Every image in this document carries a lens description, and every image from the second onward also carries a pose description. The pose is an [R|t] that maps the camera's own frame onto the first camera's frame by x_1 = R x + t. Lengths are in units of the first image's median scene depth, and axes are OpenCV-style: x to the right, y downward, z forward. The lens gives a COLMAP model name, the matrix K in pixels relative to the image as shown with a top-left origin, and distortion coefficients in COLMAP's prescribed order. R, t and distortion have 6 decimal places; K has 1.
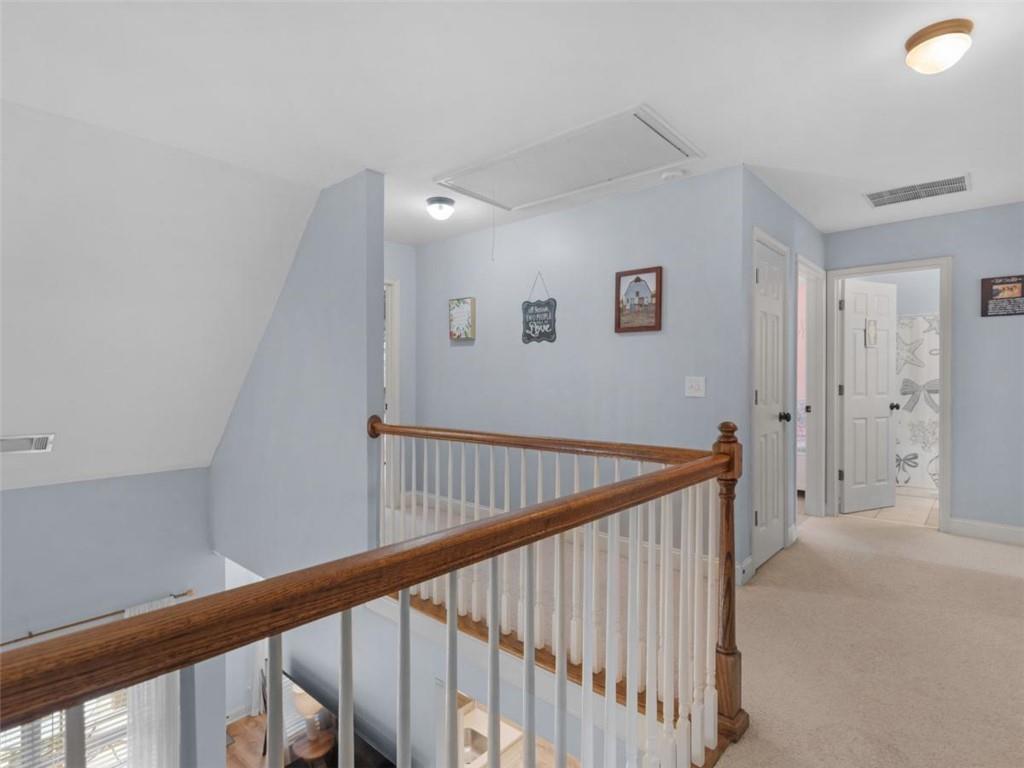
lens RADIAL K [[529.4, 0, 513.0], [0, 529.4, 379.3], [0, 0, 1]] dist [0.003683, 0.000993]
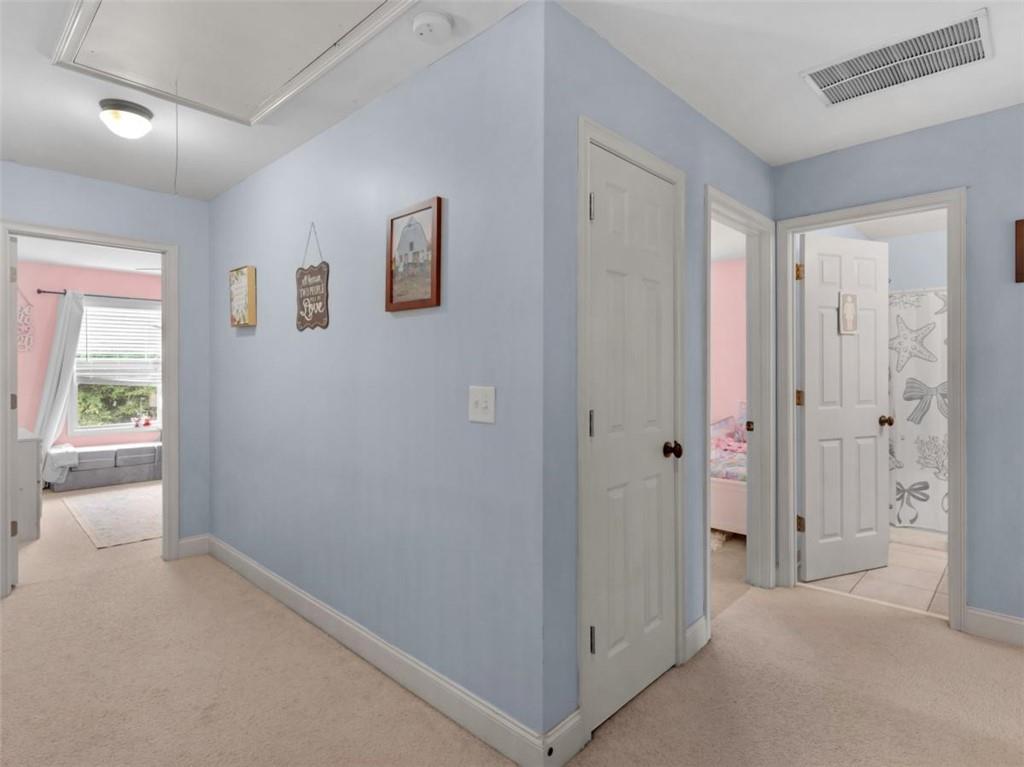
lens RADIAL K [[524.5, 0, 509.6], [0, 524.5, 368.2], [0, 0, 1]] dist [0.002965, 0.000519]
pose [[0.998569, -0.002810, -0.053414, 0.323502], [0.002513, 0.999981, -0.005624, -0.016712], [0.053428, 0.005481, 0.998557, 0.355506]]
